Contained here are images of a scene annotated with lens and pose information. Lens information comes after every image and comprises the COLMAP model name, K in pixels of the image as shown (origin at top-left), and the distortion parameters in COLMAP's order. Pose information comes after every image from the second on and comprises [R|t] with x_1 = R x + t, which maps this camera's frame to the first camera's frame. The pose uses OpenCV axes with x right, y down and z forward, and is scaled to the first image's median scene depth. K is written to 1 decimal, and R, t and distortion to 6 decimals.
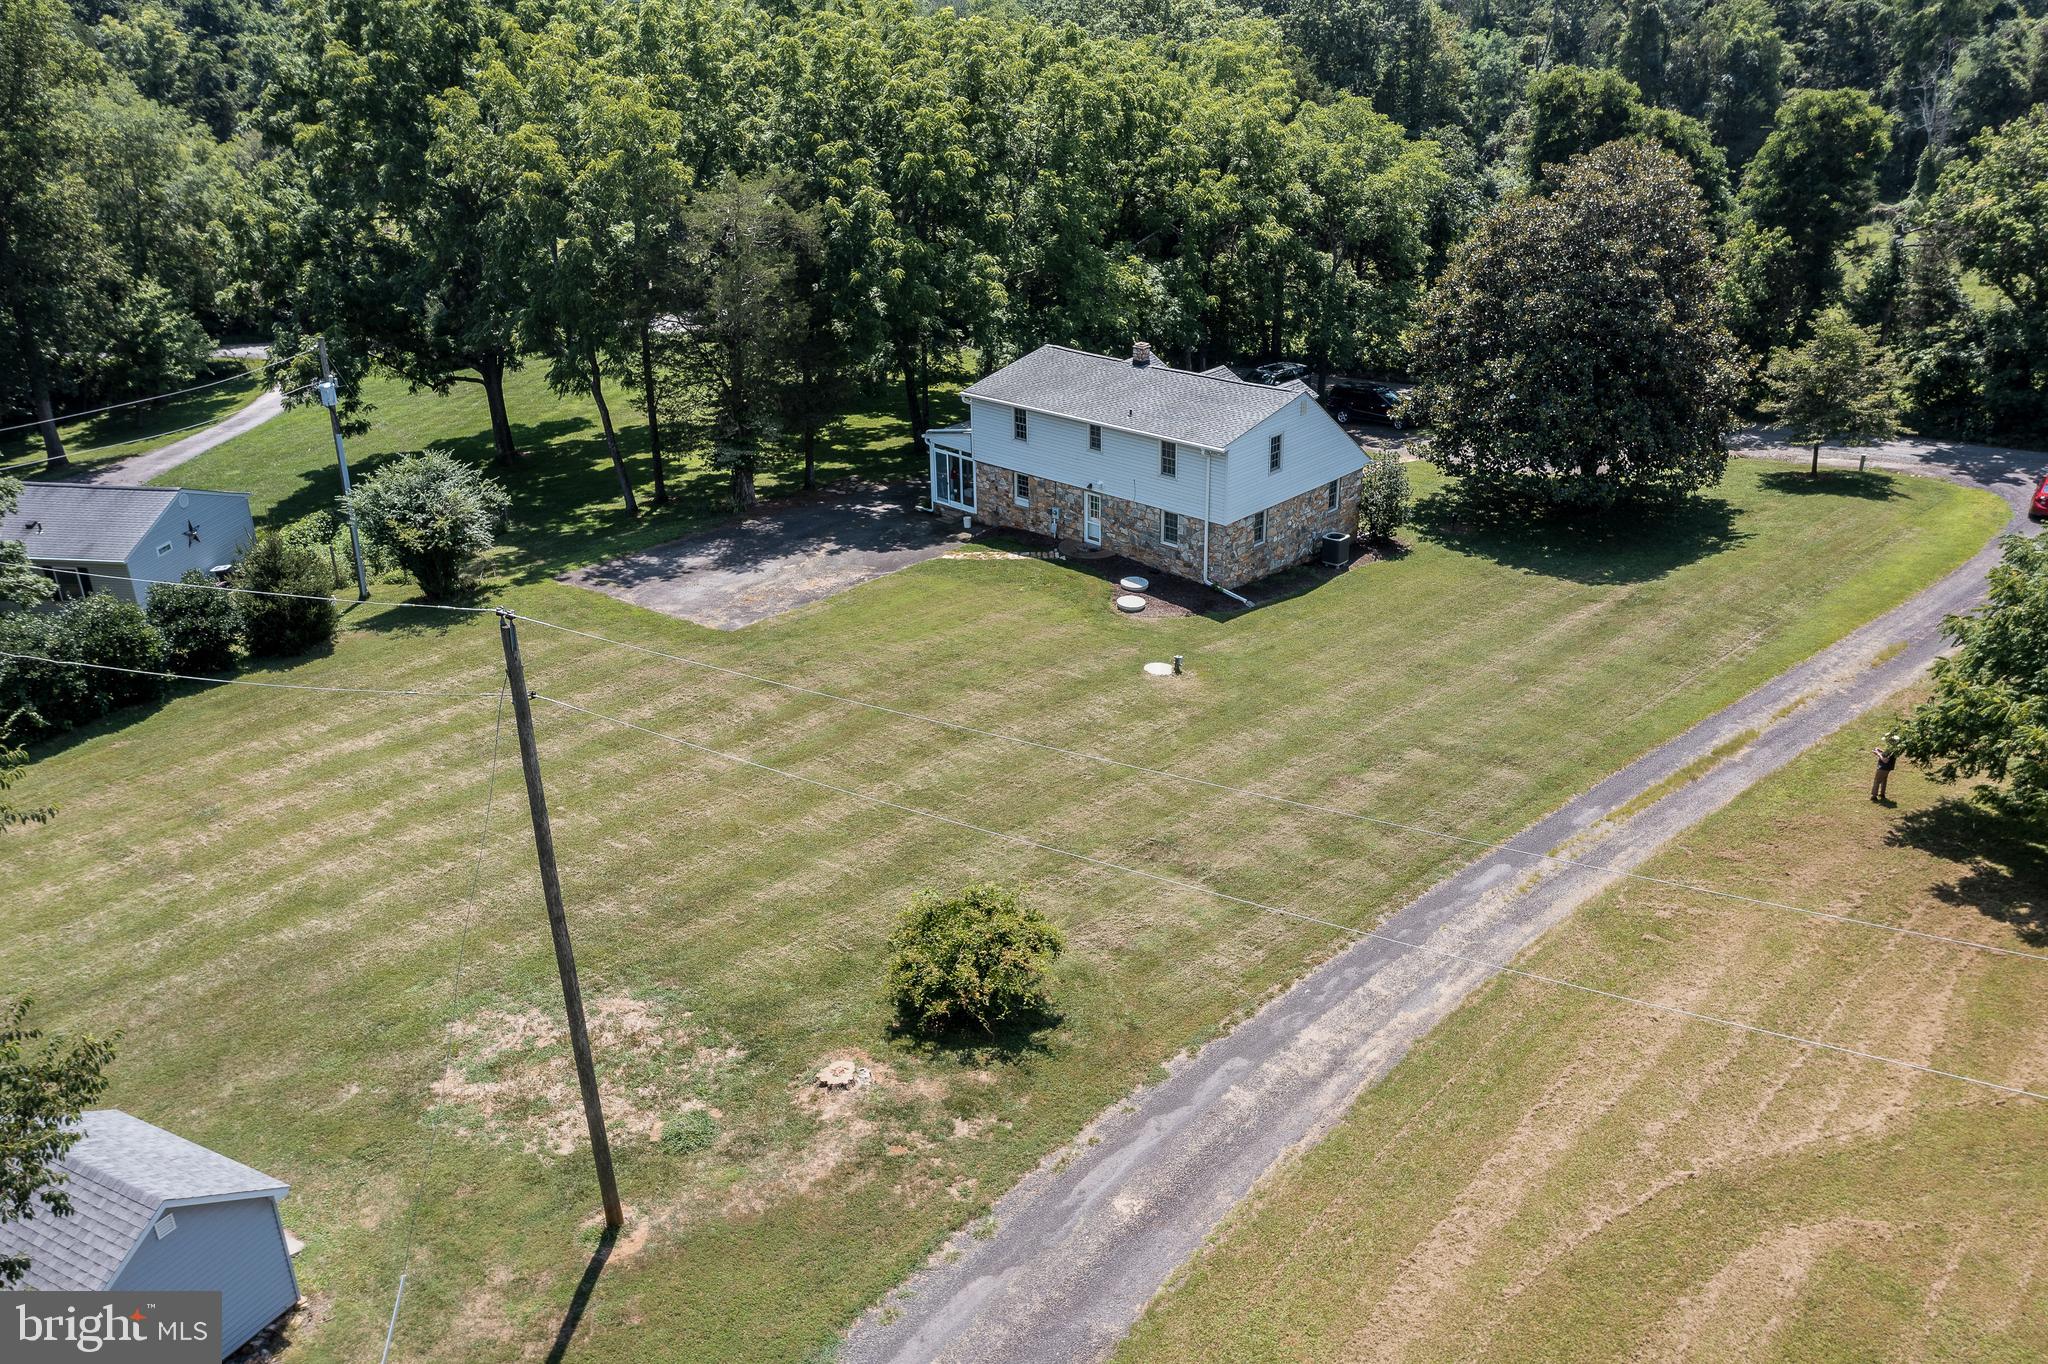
lens RADIAL K [[1691.7, 0, 1025.5], [0, 1691.7, 682.3], [0, 0, 1]] dist [0.006563, 0.017490]
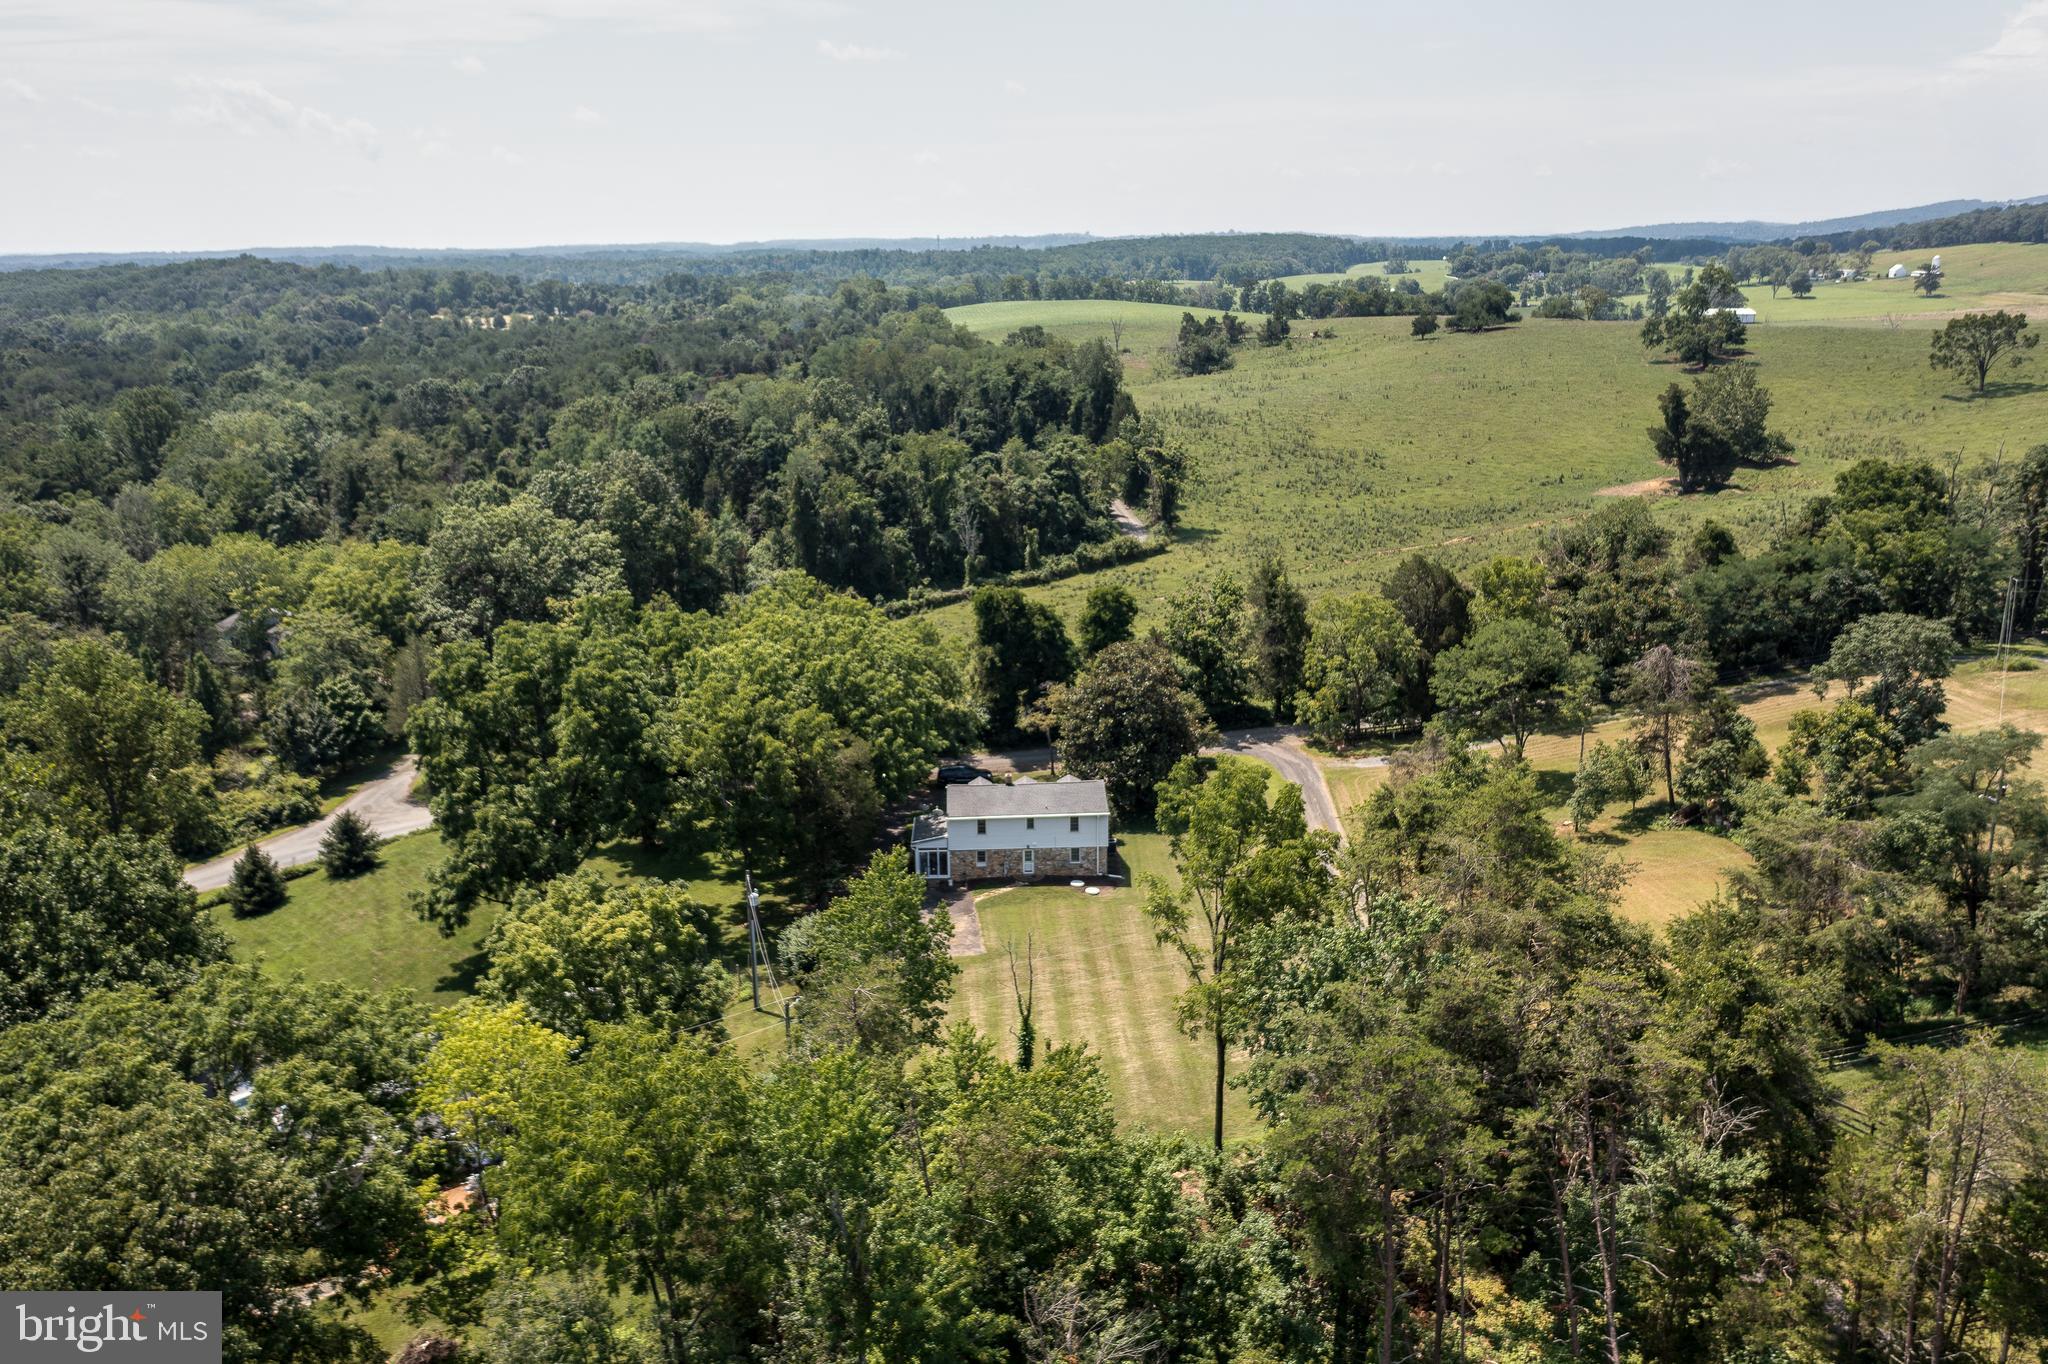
lens RADIAL K [[1691.7, 0, 1023.0], [0, 1691.7, 684.4], [0, 0, 1]] dist [0.006563, 0.017490]
pose [[0.684642, -0.185233, 0.704950, -1.362998], [0.291621, 0.955998, -0.032021, -0.236801], [-0.667999, 0.227501, 0.708534, -0.498985]]
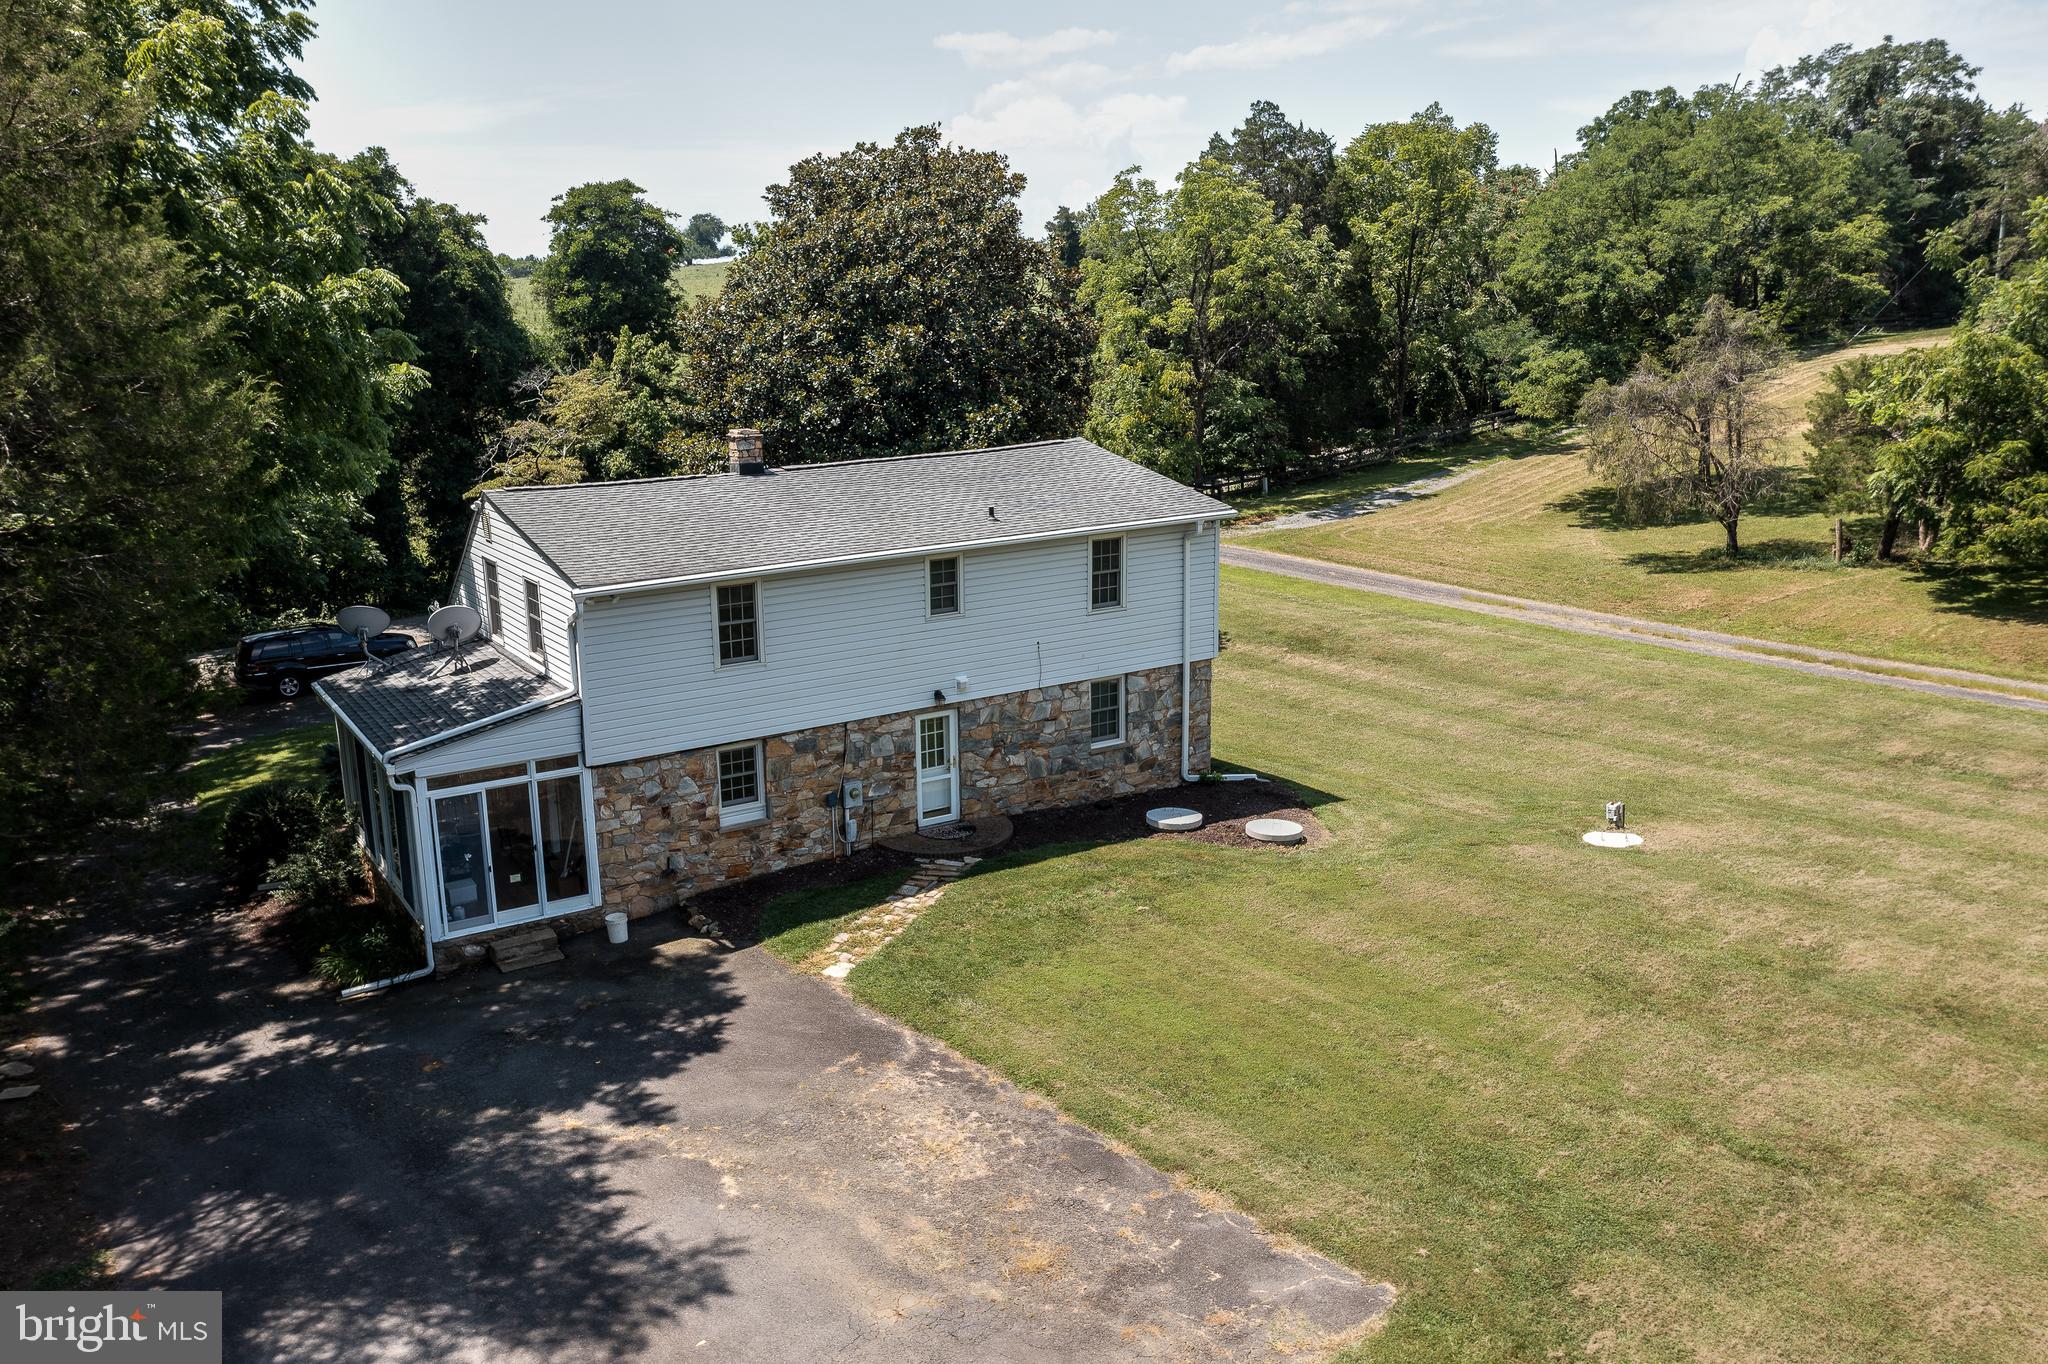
lens RADIAL K [[1691.7, 0, 1019.0], [0, 1691.7, 682.9], [0, 0, 1]] dist [0.006563, 0.017490]
pose [[0.226386, -0.213609, 0.950326, -0.381549], [0.410682, 0.905628, 0.105730, -0.155306], [-0.883227, 0.366346, 0.292747, 0.829856]]
